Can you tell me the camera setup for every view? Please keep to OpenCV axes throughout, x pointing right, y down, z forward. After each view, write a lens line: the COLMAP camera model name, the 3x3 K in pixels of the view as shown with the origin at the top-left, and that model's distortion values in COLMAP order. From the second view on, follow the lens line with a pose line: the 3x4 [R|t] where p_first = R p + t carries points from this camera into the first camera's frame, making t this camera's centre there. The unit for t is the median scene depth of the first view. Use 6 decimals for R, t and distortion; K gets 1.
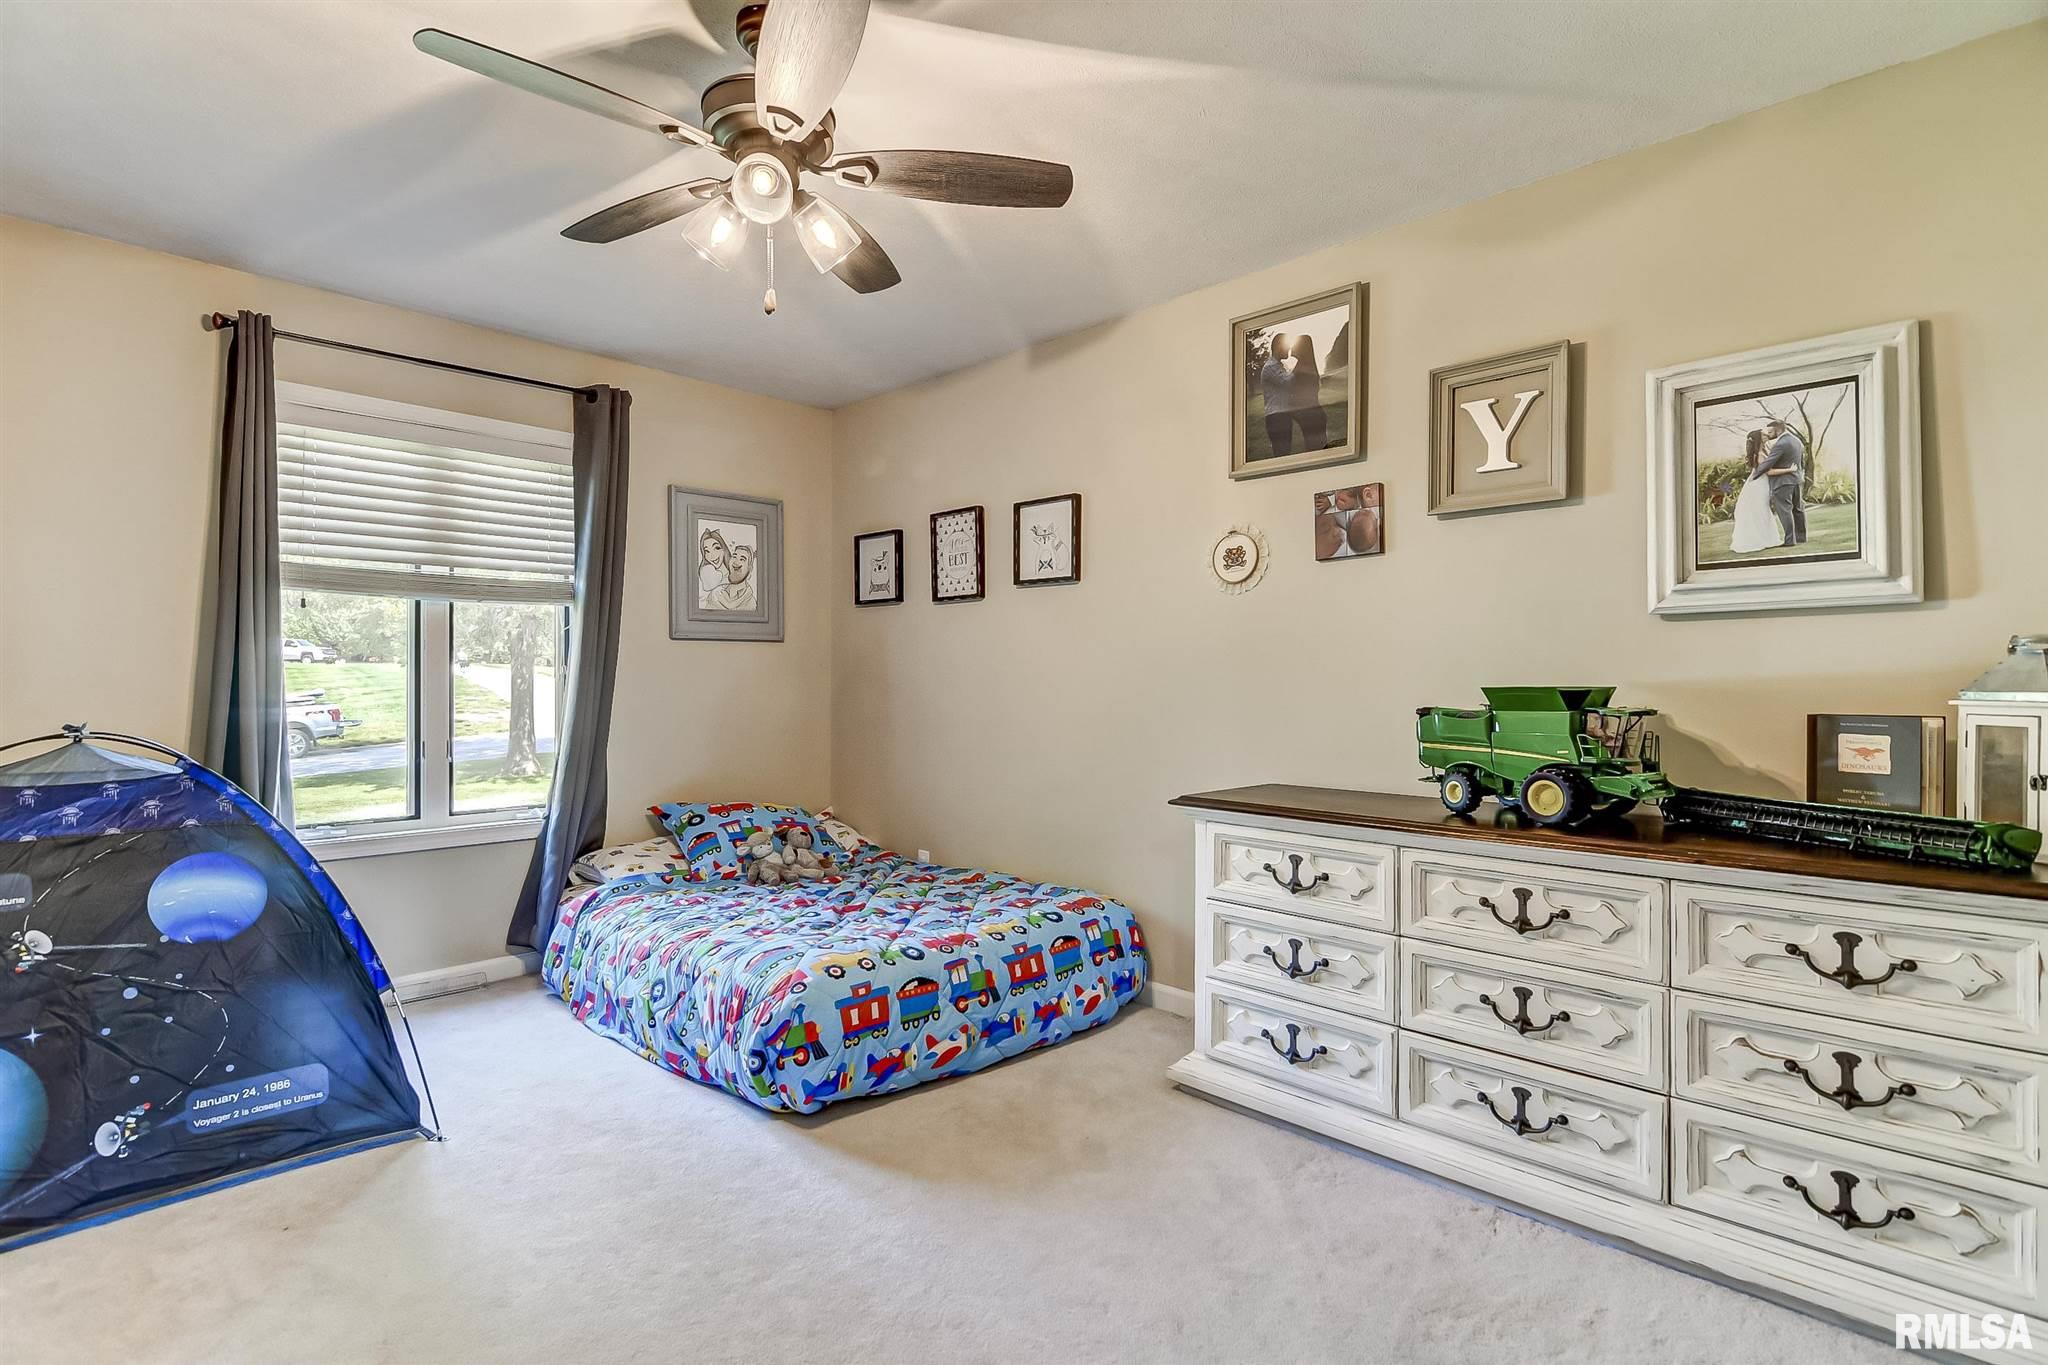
lens RADIAL K [[984.8, 0, 1022.0], [0, 984.8, 677.4], [0, 0, 1]] dist [0.004668, -0.006847]
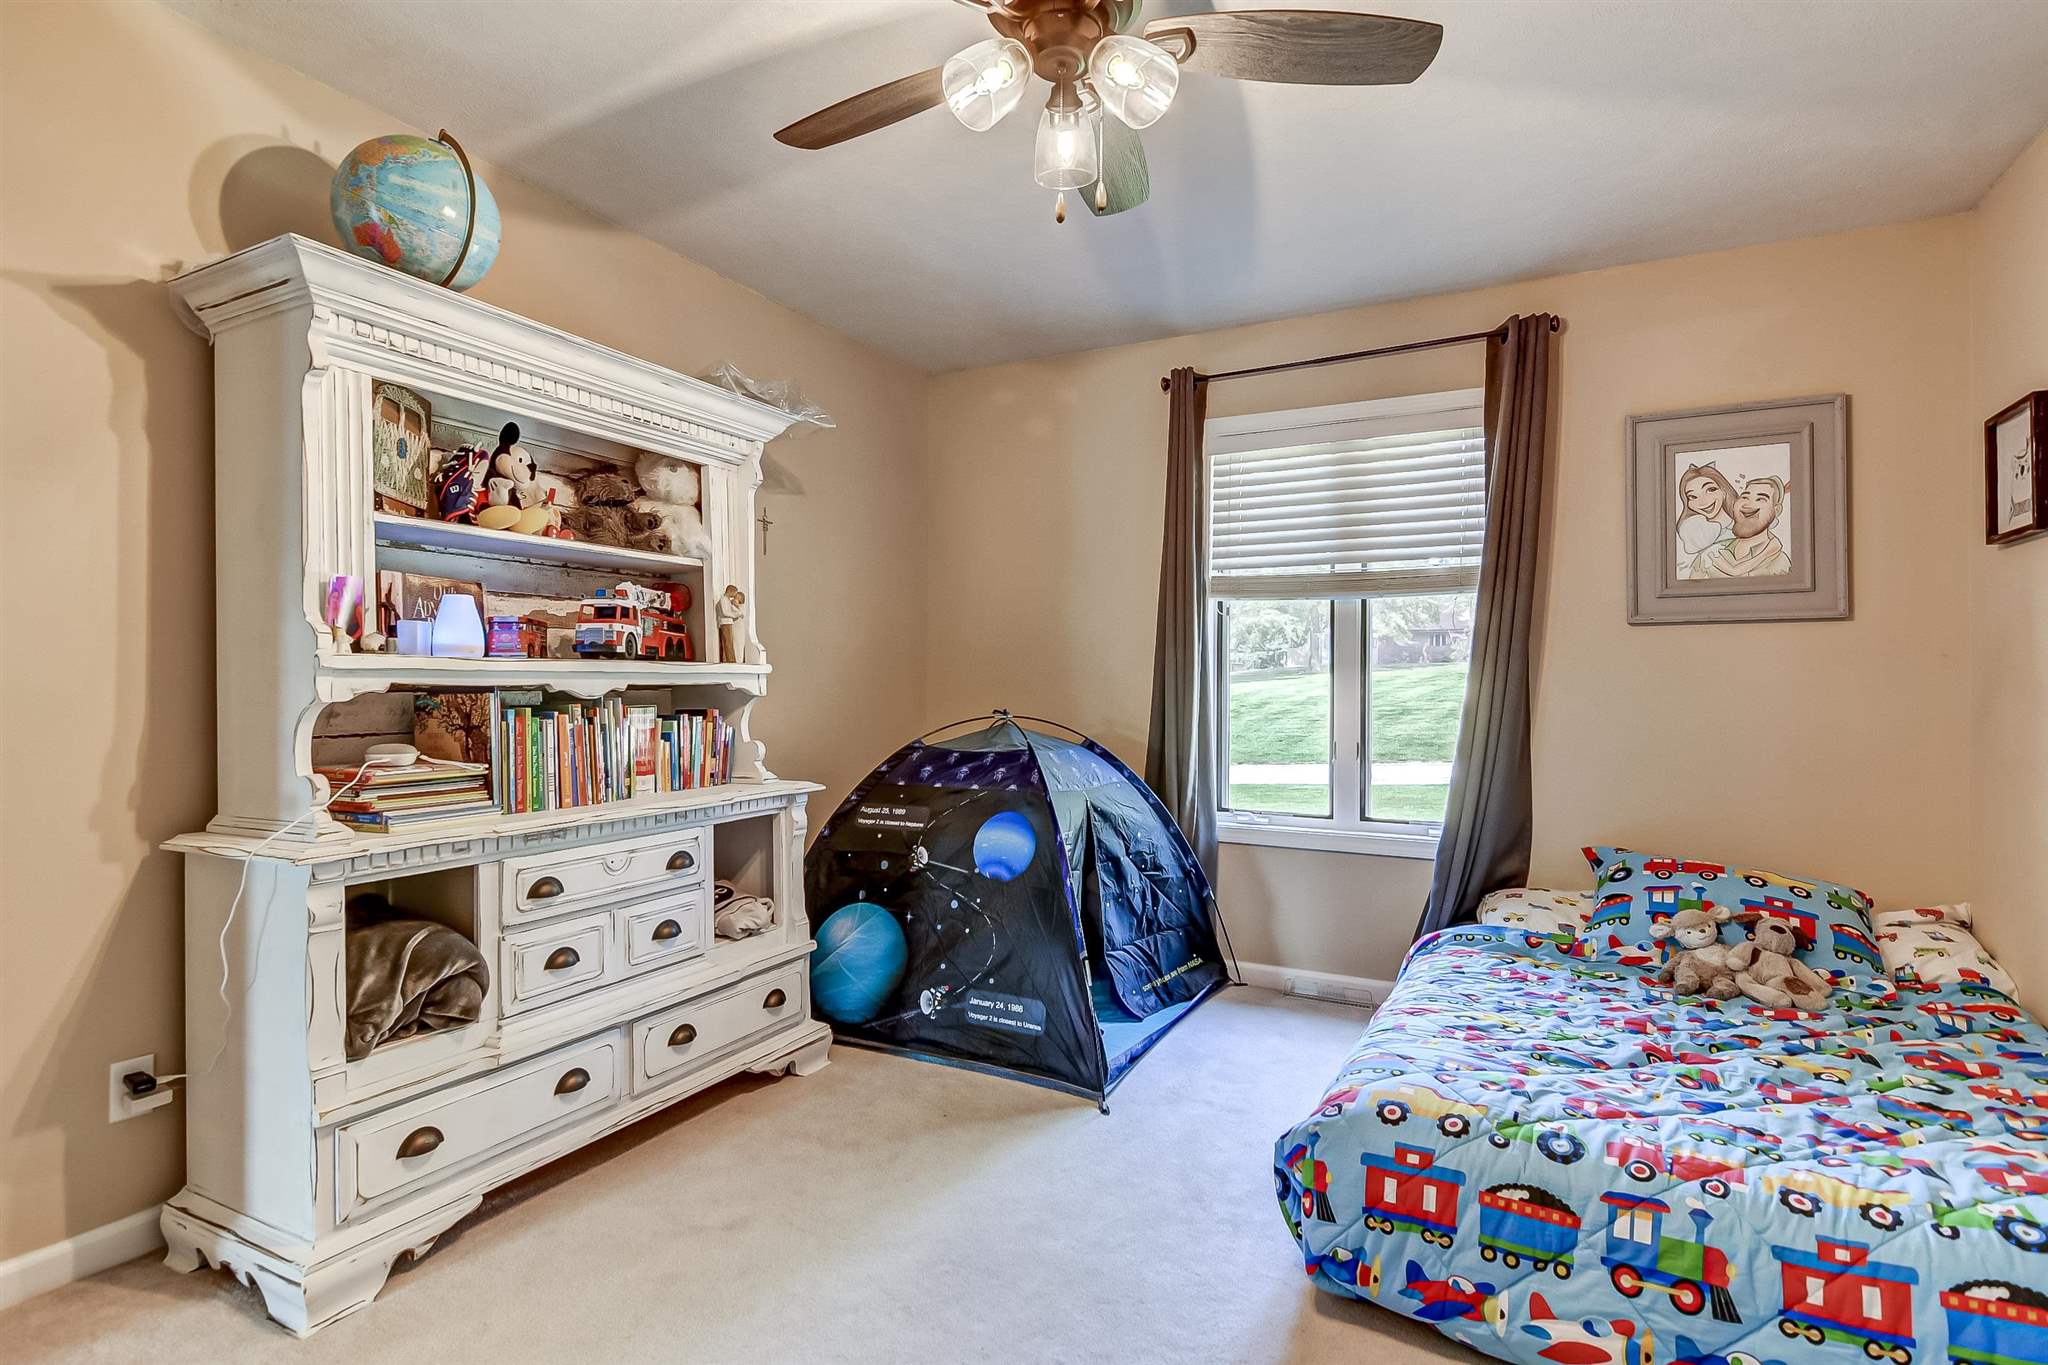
lens RADIAL K [[1031.5, 0, 1025.1], [0, 1031.5, 677.4], [0, 0, 1]] dist [0.003884, -0.003893]
pose [[0.274418, -0.001094, -0.961610, 0.367056], [-0.000882, 0.999999, -0.001389, 0.002401], [0.961610, 0.001229, 0.274416, 0.493842]]
